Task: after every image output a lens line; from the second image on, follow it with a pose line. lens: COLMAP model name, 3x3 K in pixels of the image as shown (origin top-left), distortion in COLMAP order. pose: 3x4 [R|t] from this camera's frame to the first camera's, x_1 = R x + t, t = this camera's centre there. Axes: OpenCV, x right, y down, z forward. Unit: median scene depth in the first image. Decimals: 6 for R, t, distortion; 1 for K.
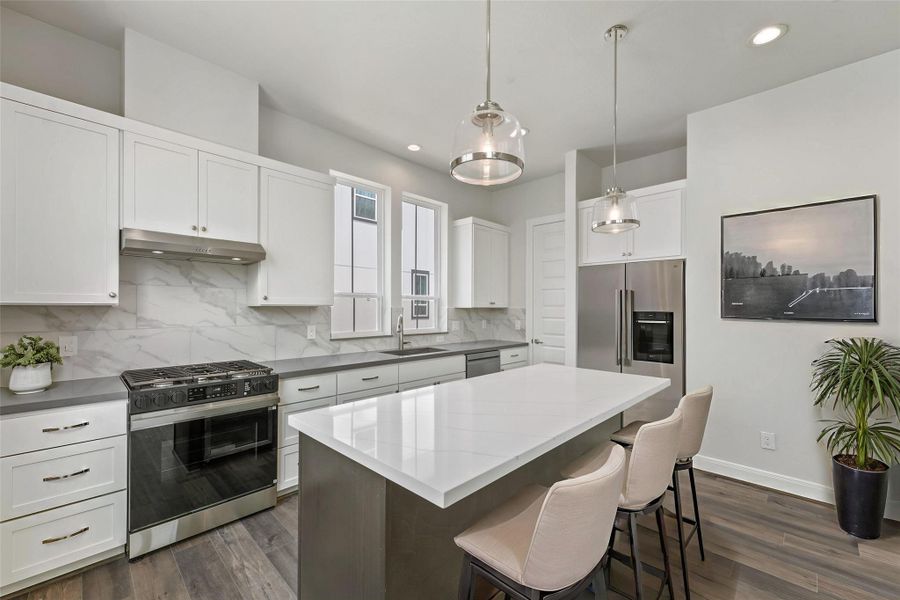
lens RADIAL K [[364.1, 0, 449.8], [0, 364.1, 307.8], [0, 0, 1]] dist [-0.001768, -0.000972]
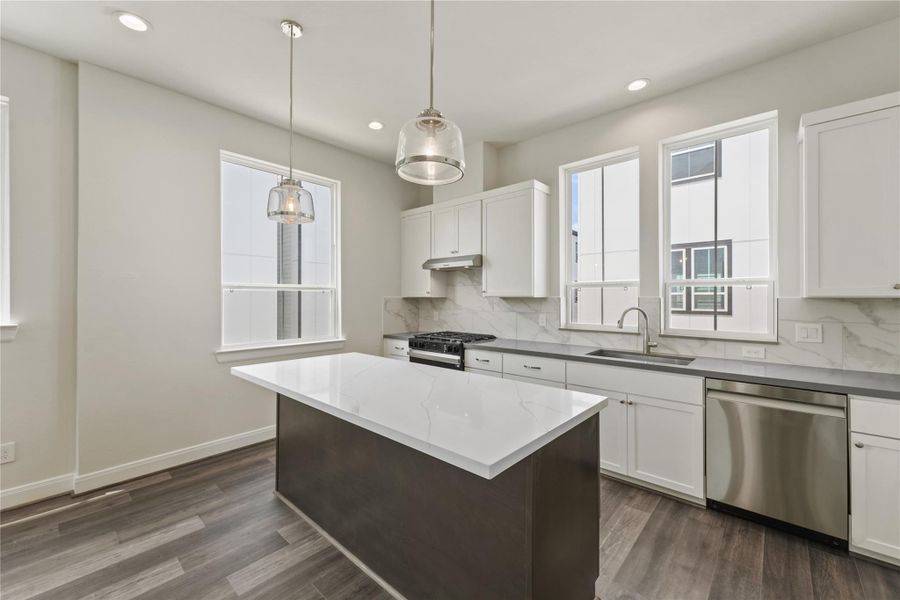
lens RADIAL K [[364.1, 0, 449.8], [0, 364.1, 295.7], [0, 0, 1]] dist [-0.001768, -0.000972]
pose [[0.019241, -0.008146, -0.999782, 0.737339], [0.001964, 0.999965, -0.008109, 0.000374], [0.999813, -0.001807, 0.019257, 0.687501]]
